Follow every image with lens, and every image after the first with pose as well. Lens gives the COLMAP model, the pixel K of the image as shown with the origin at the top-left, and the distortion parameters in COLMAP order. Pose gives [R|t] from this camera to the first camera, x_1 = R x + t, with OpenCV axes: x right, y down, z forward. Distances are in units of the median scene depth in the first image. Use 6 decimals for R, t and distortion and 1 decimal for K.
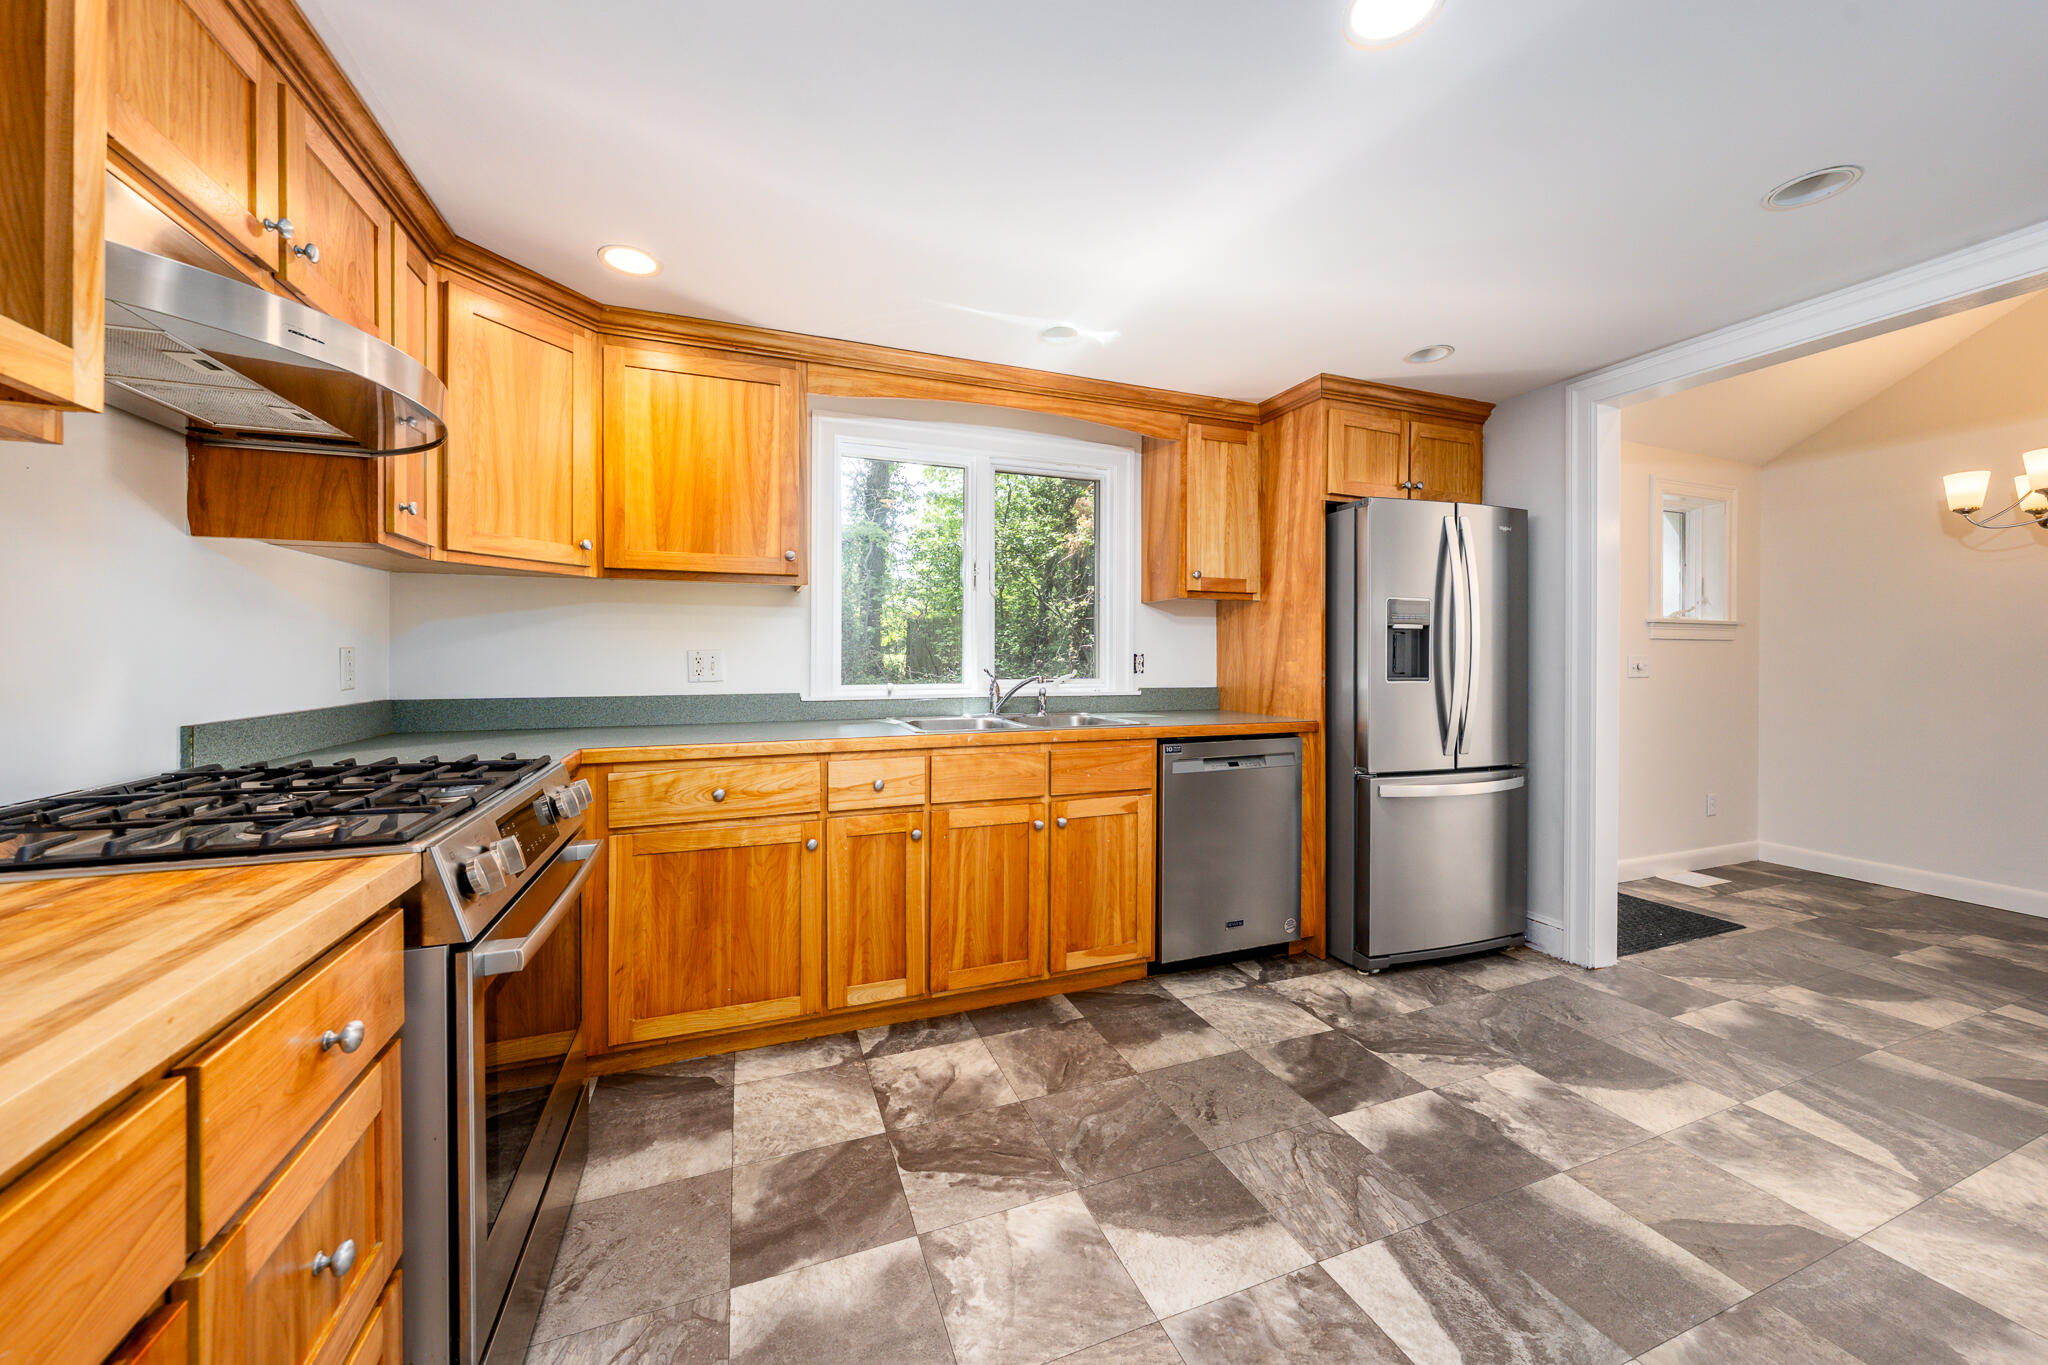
lens RADIAL K [[724.3, 0, 1018.5], [0, 724.3, 674.7], [0, 0, 1]] dist [0.000178, -0.000383]
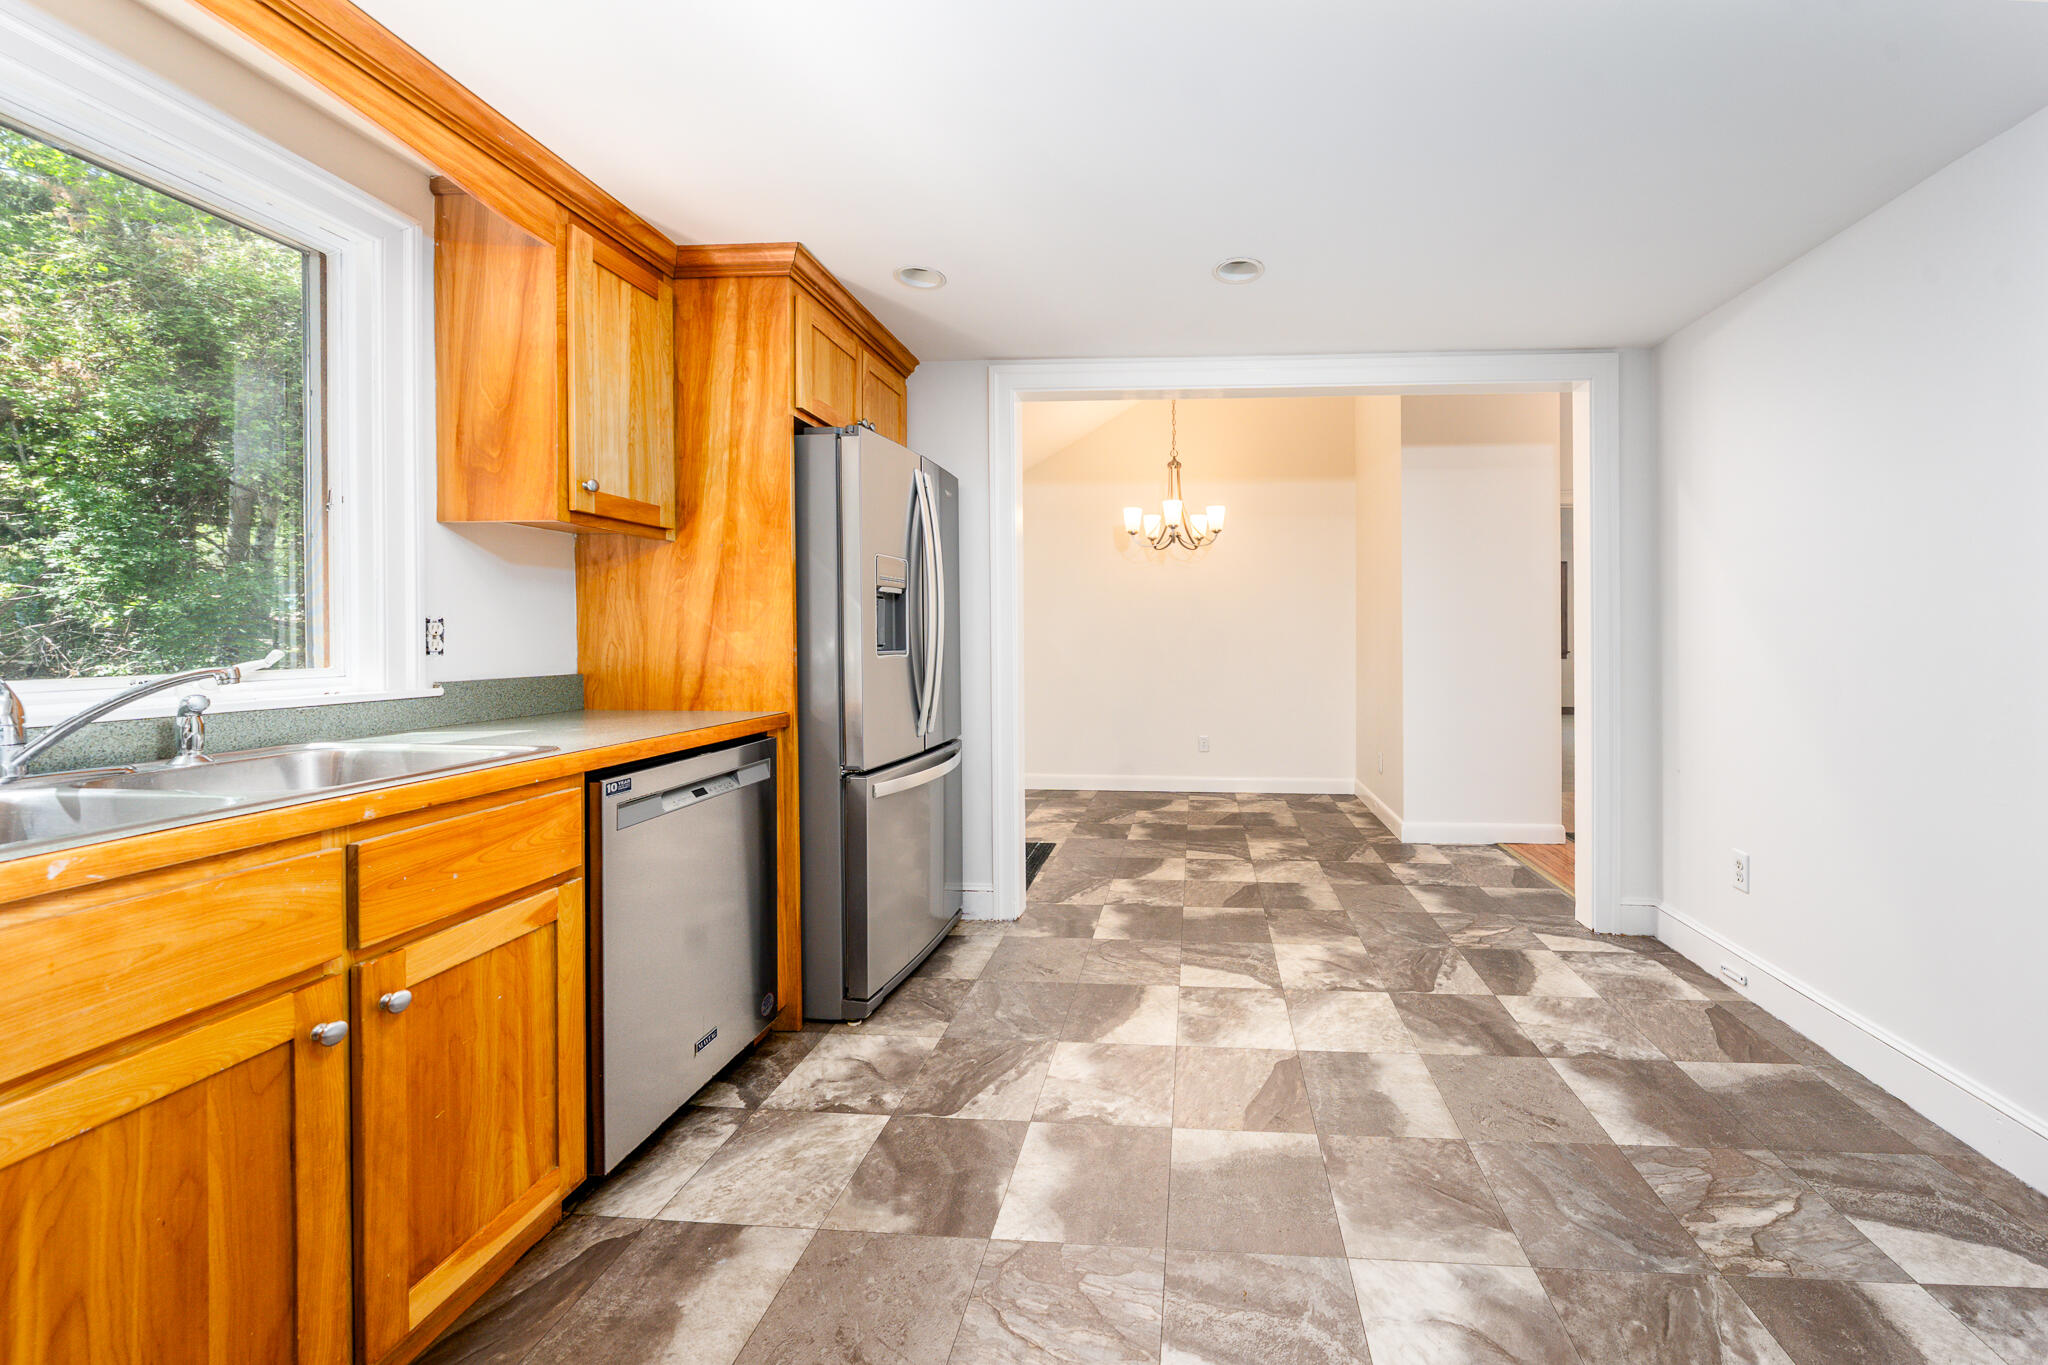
lens RADIAL K [[762.7, 0, 1131.1], [0, 762.7, 642.6], [0, 0, 1]] dist [-0.002010, -0.000042]
pose [[0.415017, -0.013590, 0.909712, -0.177456], [0.020295, 0.999778, 0.005677, -0.005108], [-0.909587, 0.016107, 0.415200, 0.428138]]
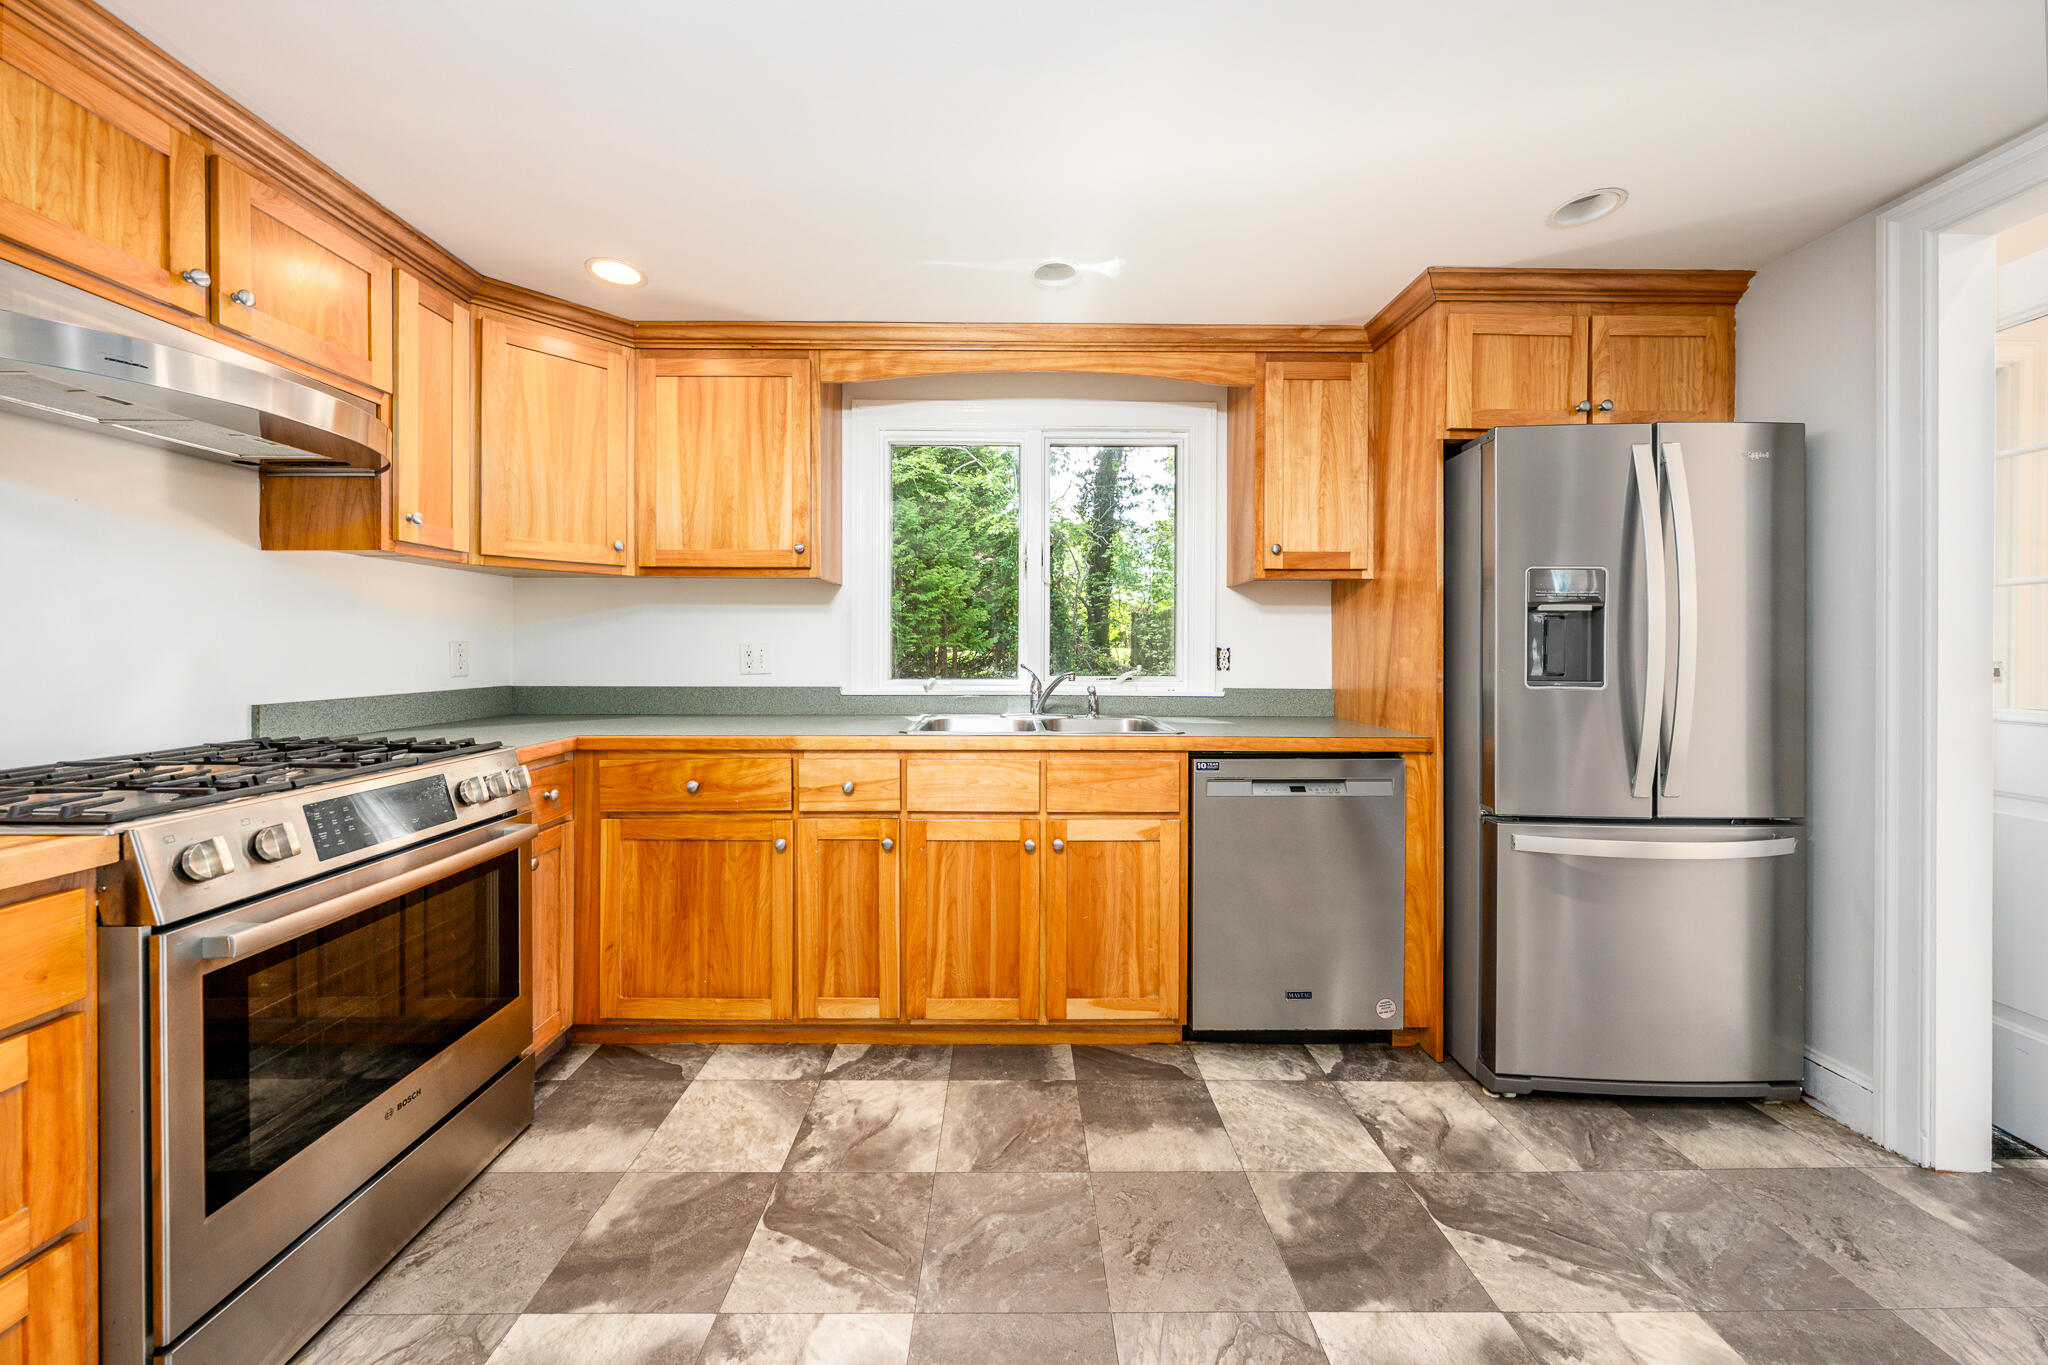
lens RADIAL K [[709.0, 0, 1027.8], [0, 709.0, 663.0], [0, 0, 1]] dist [-0.001493, 0.000047]
pose [[0.939086, 0.007667, -0.343596, 0.327138], [-0.010502, 0.999924, -0.006393, -0.004330], [0.343521, 0.009612, 0.939096, 0.211646]]
